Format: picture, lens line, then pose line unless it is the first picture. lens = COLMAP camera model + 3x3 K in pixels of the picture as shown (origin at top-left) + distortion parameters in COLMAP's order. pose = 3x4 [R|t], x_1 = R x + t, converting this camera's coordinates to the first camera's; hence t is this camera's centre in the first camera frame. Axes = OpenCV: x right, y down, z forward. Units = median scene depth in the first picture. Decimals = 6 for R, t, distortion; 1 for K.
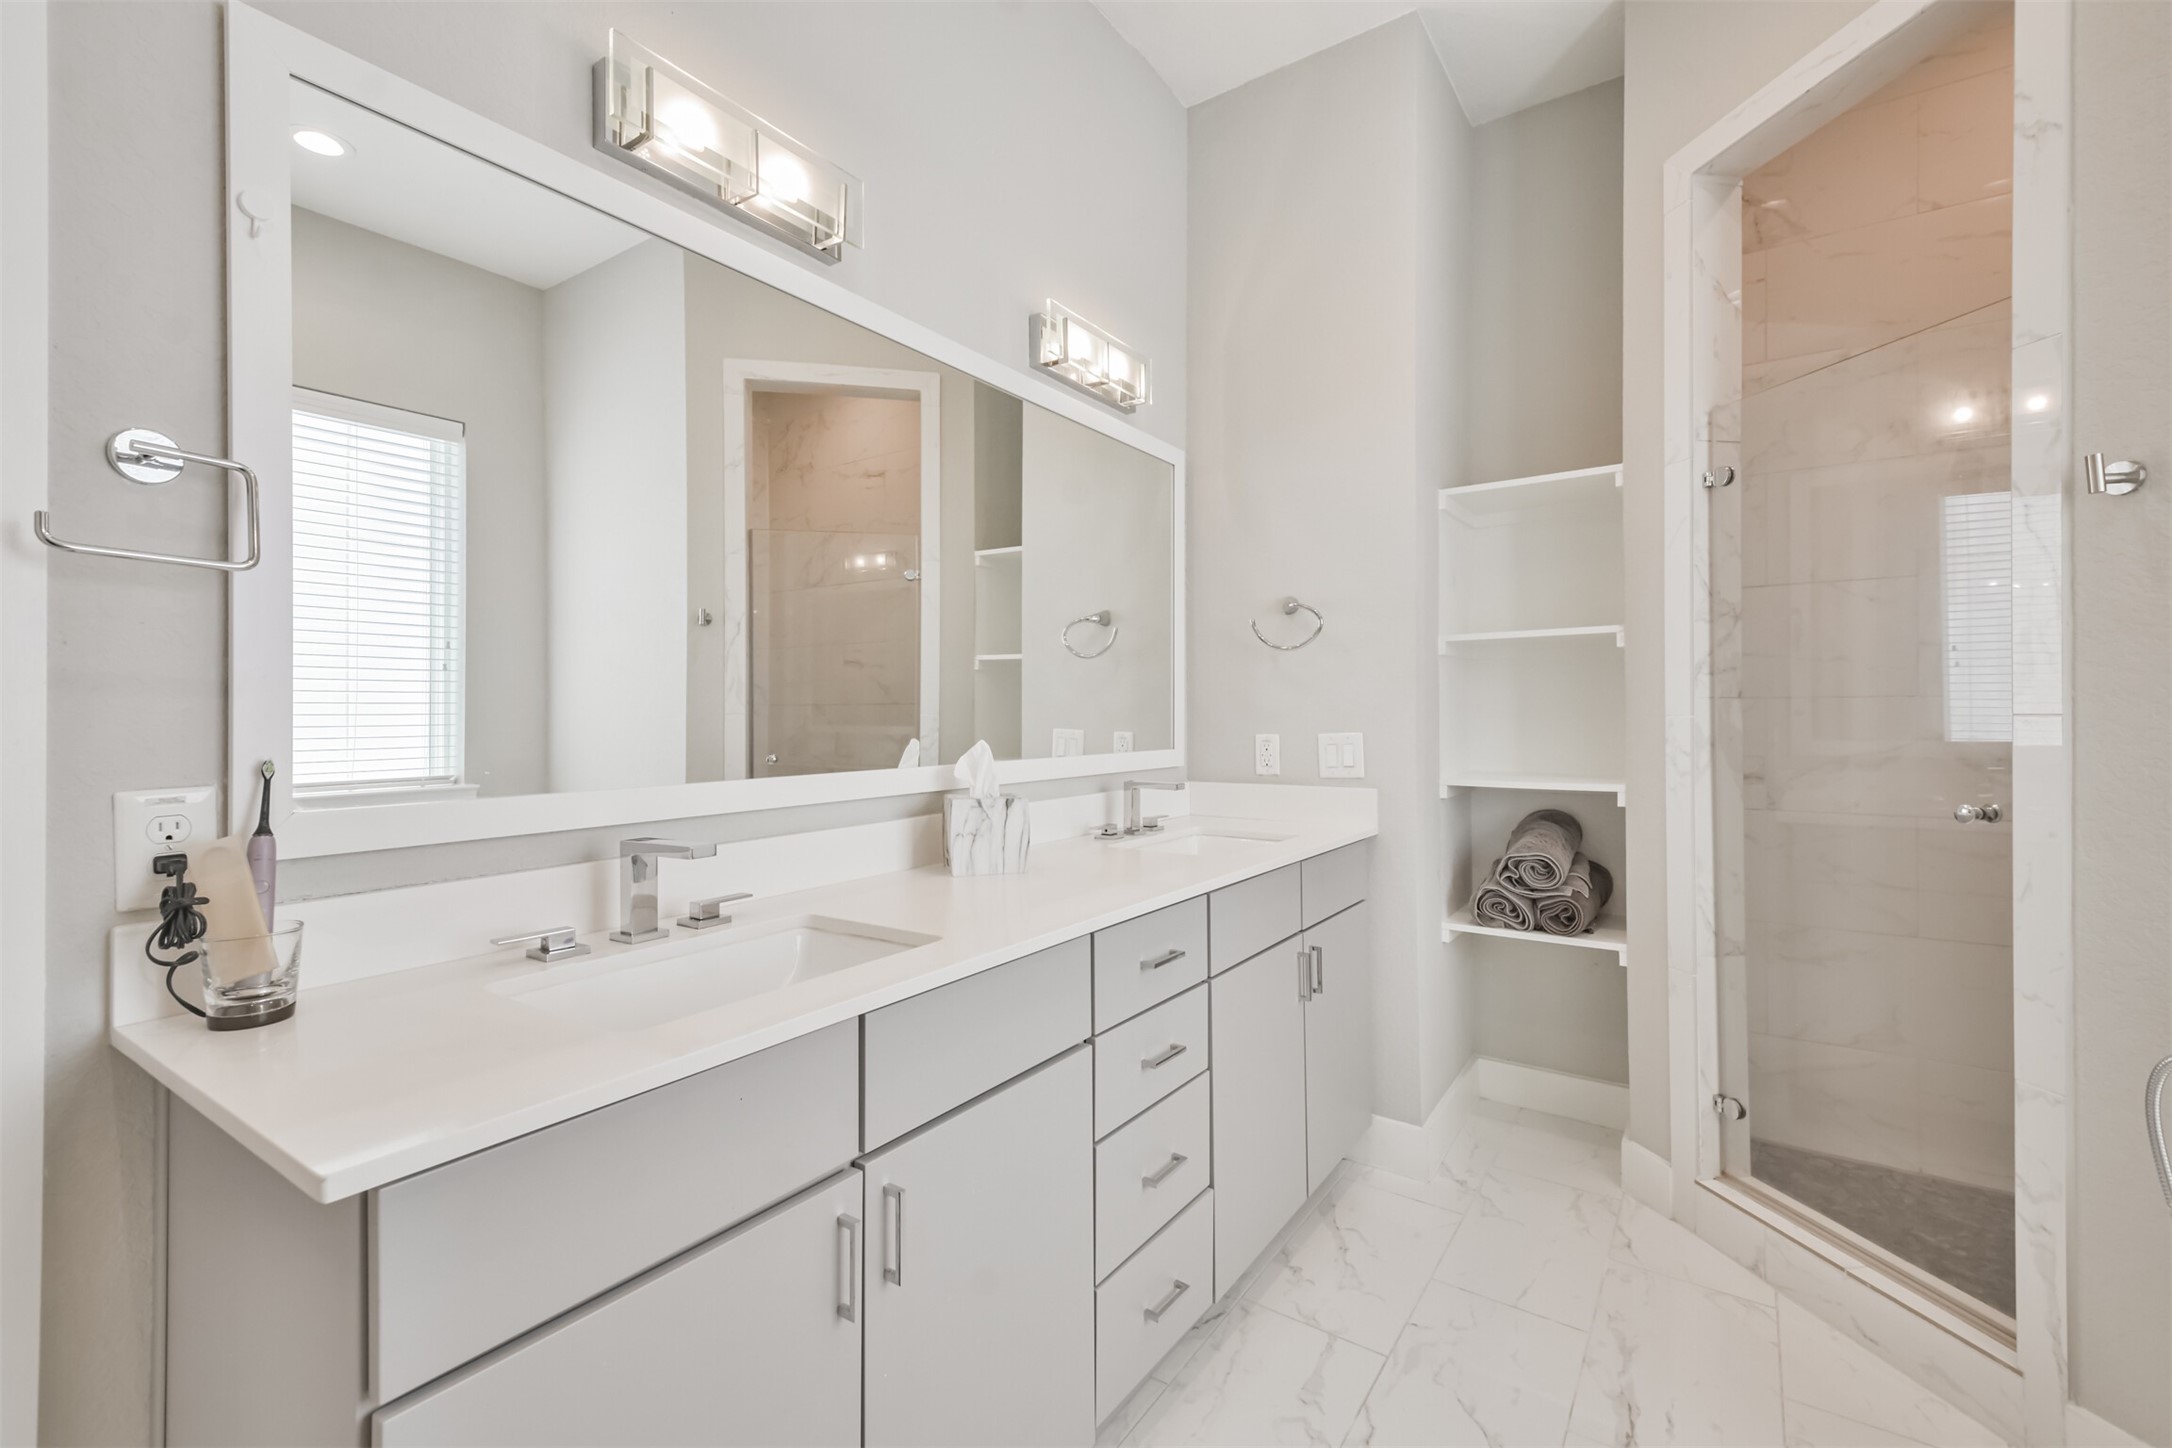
lens RADIAL K [[940.3, 0, 1076.9], [0, 940.3, 712.1], [0, 0, 1]] dist [0.029691, -0.016681]
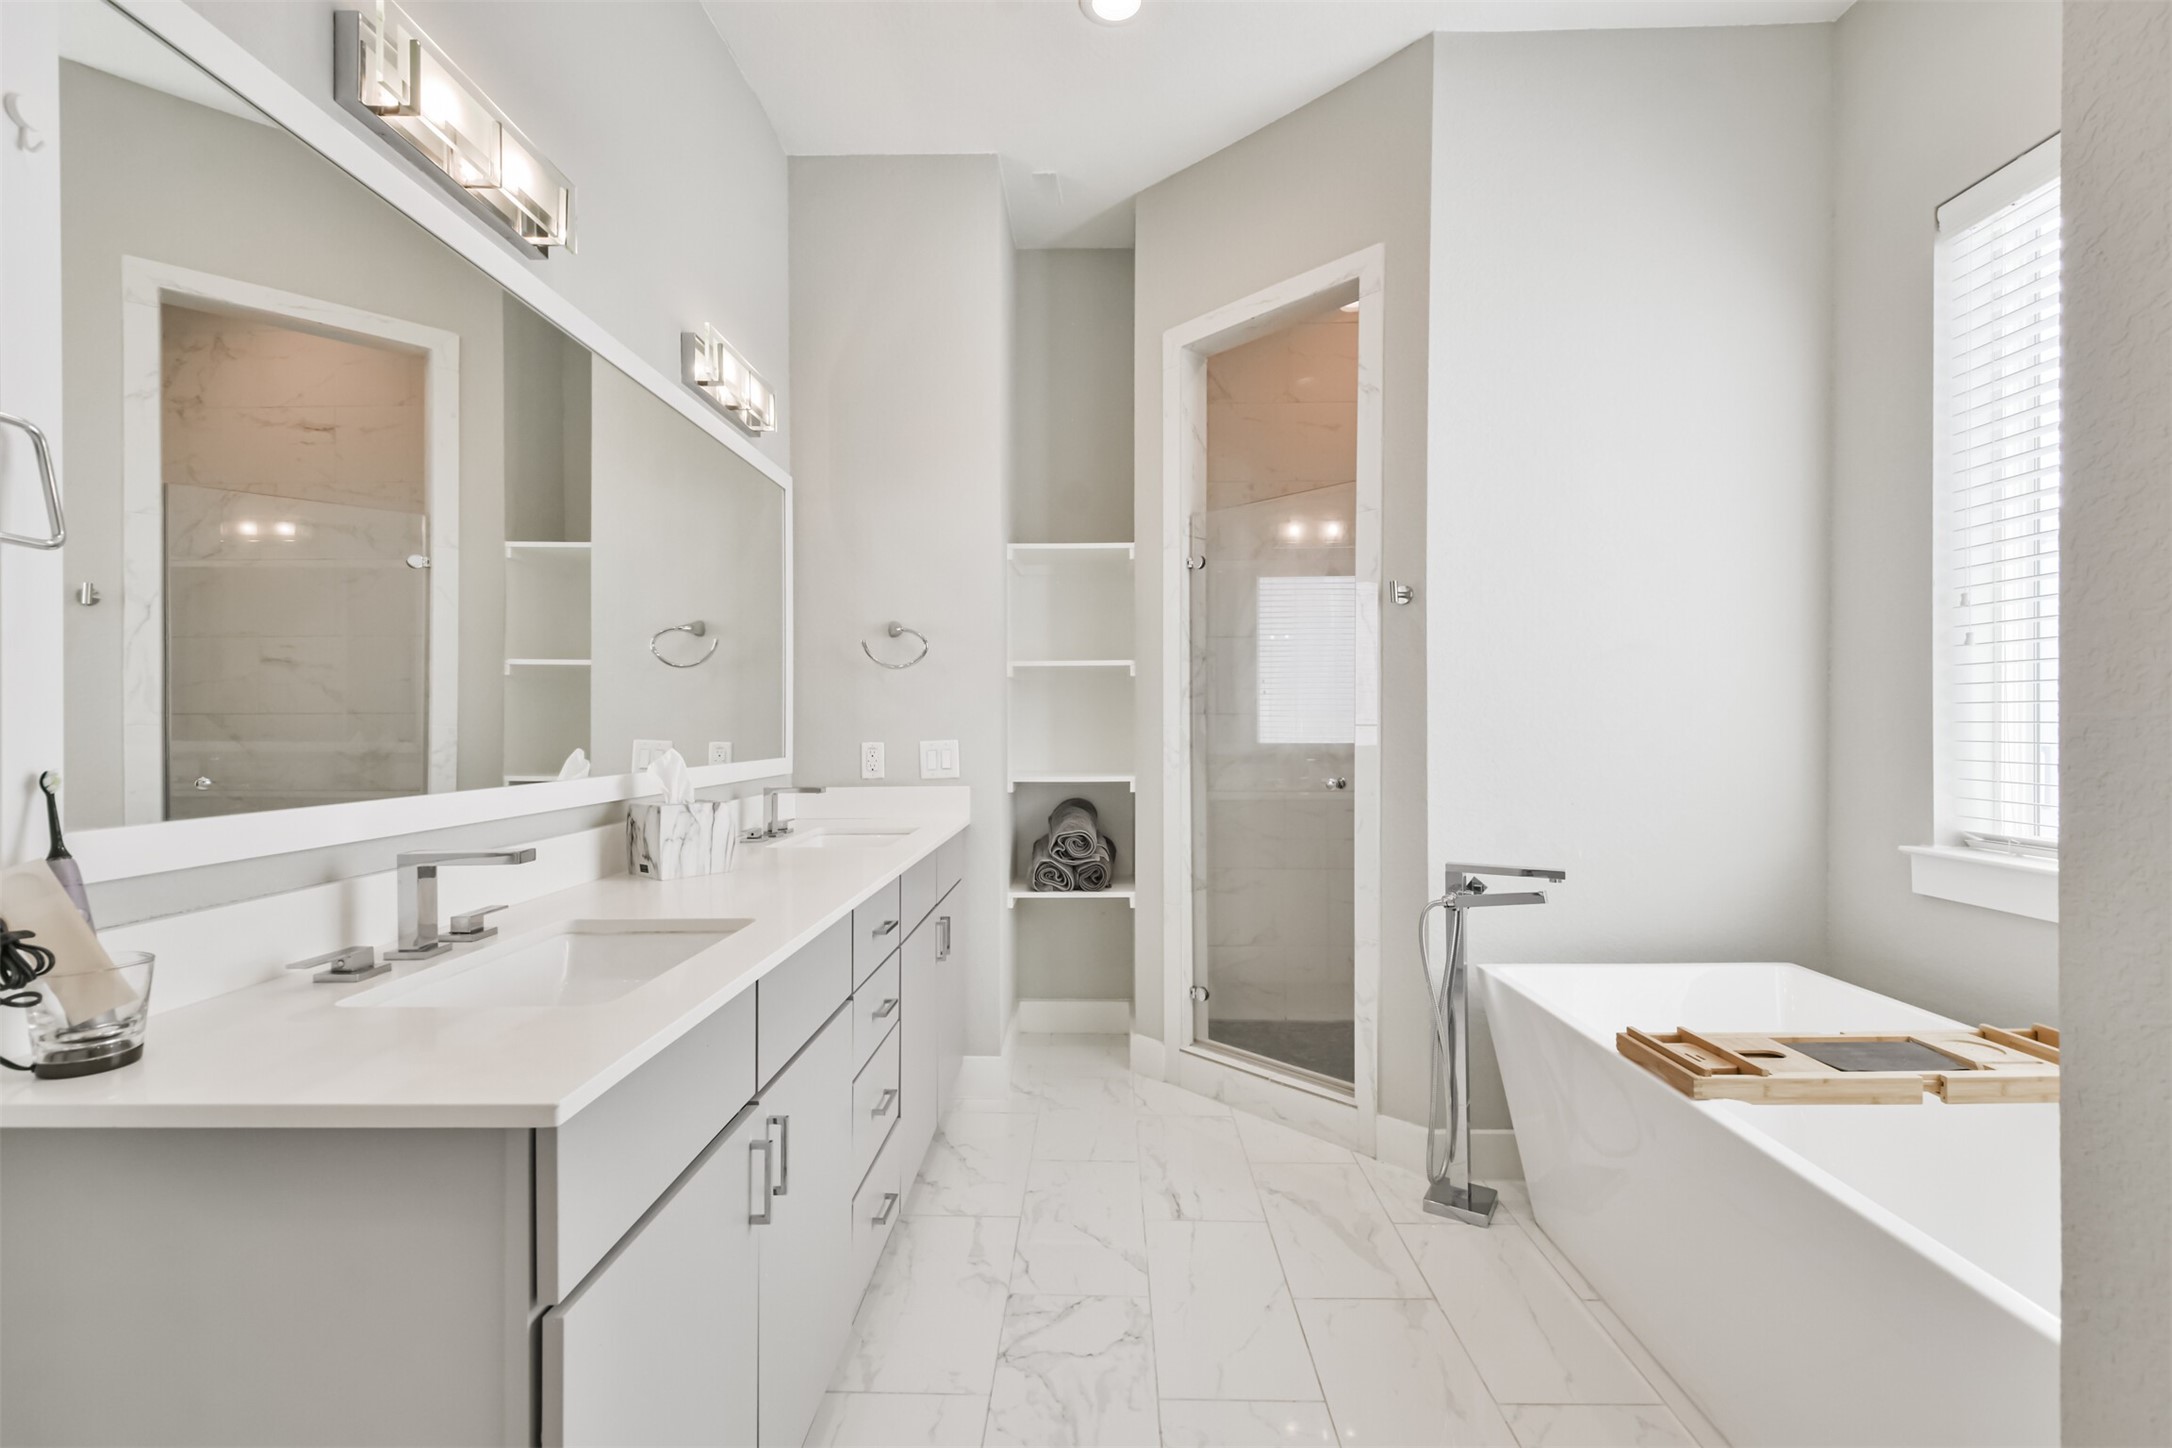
lens RADIAL K [[940.3, 0, 1104.0], [0, 940.3, 732.4], [0, 0, 1]] dist [0.029691, -0.016681]
pose [[0.822714, -0.003127, 0.568446, -0.258376], [-0.000725, 0.999978, 0.006550, 0.004474], [-0.568455, -0.005801, 0.822694, -0.105898]]
